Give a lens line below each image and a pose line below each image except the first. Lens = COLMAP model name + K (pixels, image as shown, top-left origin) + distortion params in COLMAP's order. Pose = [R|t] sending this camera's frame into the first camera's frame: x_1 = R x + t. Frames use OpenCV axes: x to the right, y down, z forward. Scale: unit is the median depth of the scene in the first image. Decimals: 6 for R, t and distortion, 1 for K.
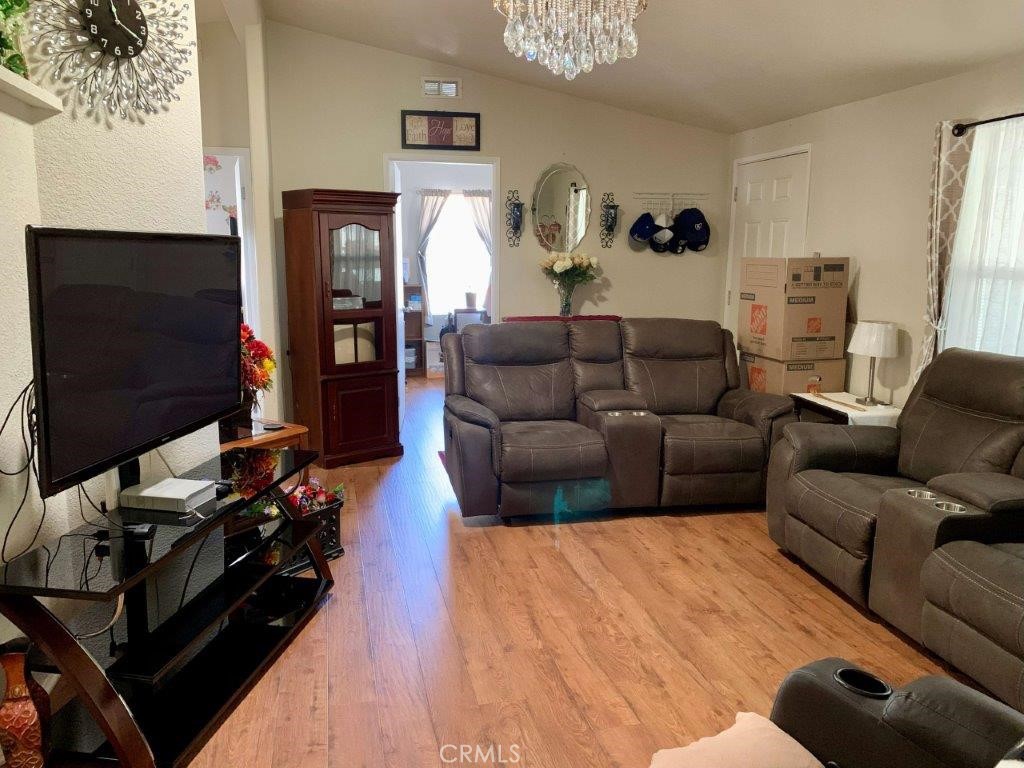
lens RADIAL K [[789.0, 0, 506.7], [0, 789.0, 379.8], [0, 0, 1]] dist [0.080667, -0.112943]
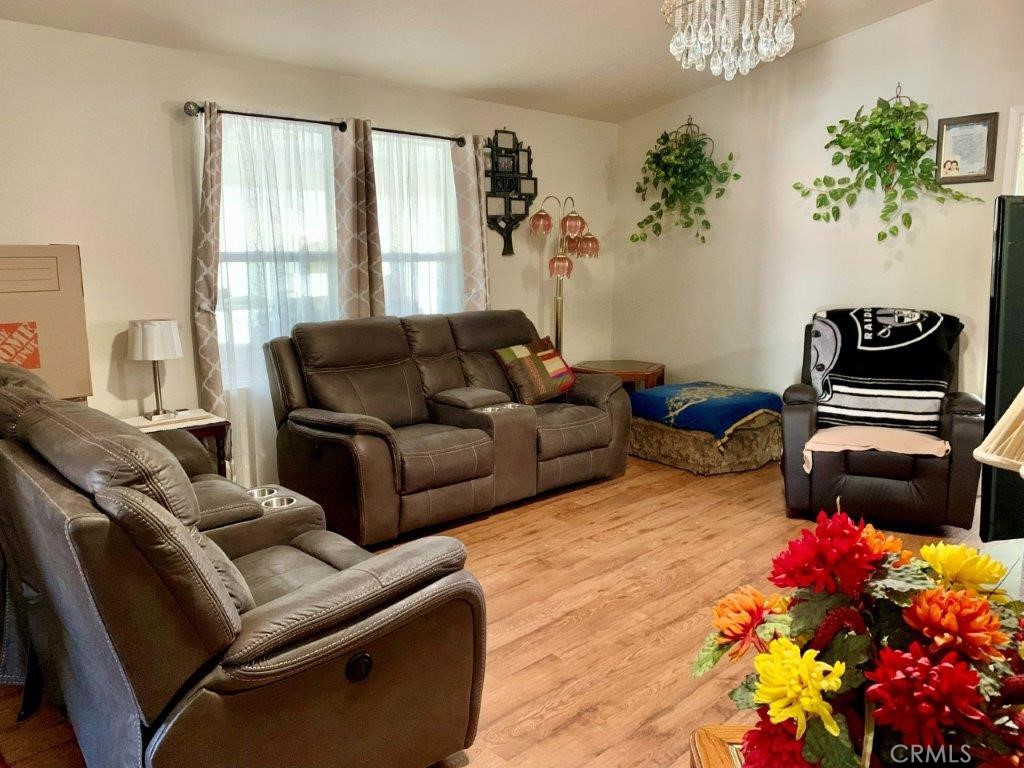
lens RADIAL K [[789.0, 0, 506.7], [0, 789.0, 379.8], [0, 0, 1]] dist [0.080667, -0.112943]
pose [[-0.519158, -0.142709, 0.842680, -0.625602], [0.145731, 0.956742, 0.251807, -0.239686], [-0.842162, 0.253532, -0.475903, 1.561901]]
